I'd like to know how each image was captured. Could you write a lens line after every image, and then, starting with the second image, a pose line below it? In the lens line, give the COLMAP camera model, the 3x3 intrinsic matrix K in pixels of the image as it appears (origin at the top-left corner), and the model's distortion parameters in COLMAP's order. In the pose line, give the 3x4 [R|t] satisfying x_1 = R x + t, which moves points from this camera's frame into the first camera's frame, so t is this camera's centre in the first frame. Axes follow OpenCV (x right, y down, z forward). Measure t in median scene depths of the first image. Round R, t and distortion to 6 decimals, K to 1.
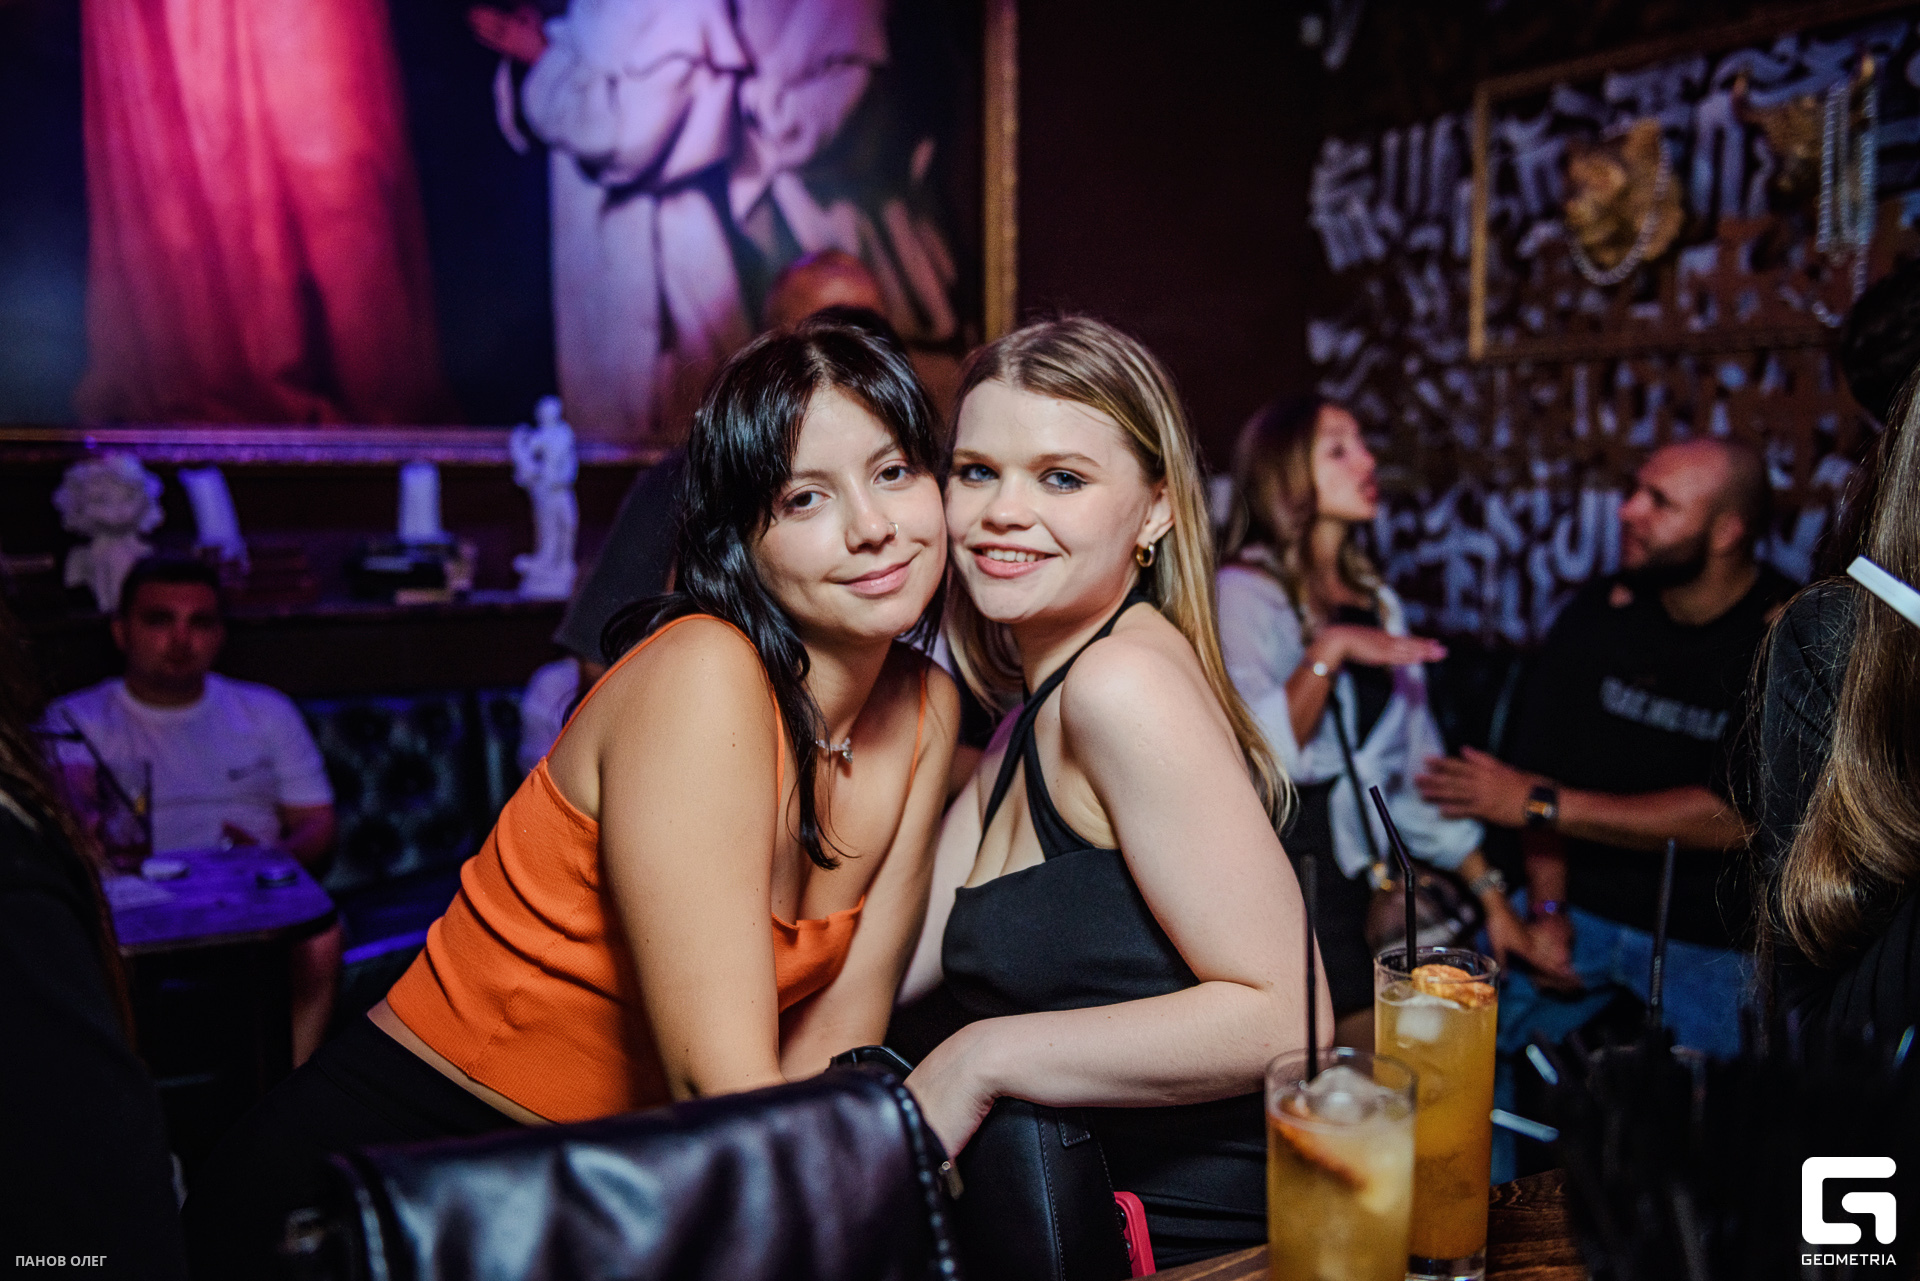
lens RADIAL K [[1862.5, 0, 959.5], [0, 1862.5, 641.0], [0, 0, 1]] dist [0.006852, 0.000000]
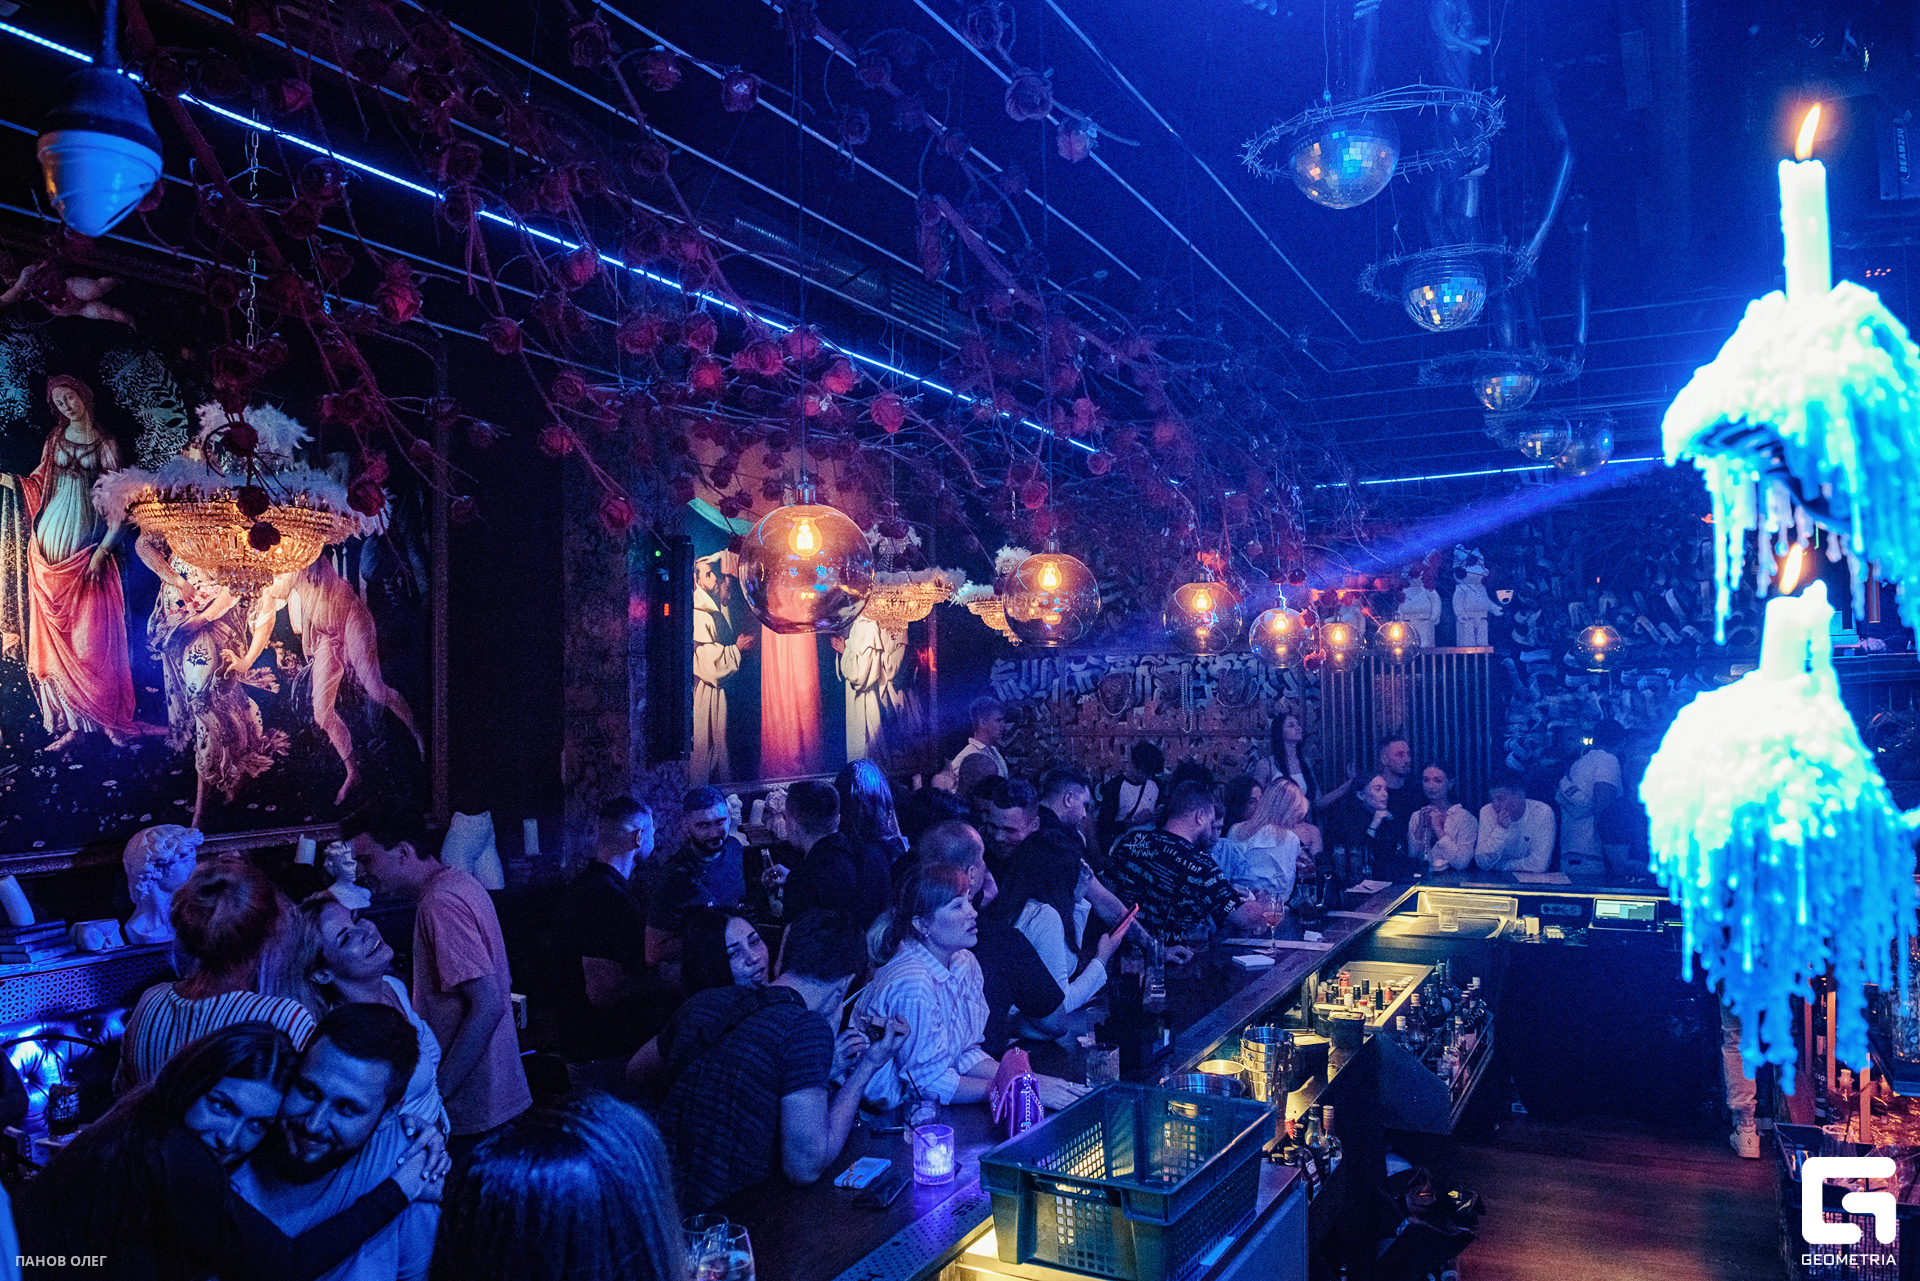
lens RADIAL K [[1349.8, 0, 959.0], [0, 1349.8, 640.7], [0, 0, 1]] dist [0.013166, -0.024203]
pose [[0.849257, 0.011493, 0.527854, -1.166897], [0.064160, 0.990107, -0.124784, -0.034952], [-0.524067, 0.139841, 0.840118, -0.928639]]
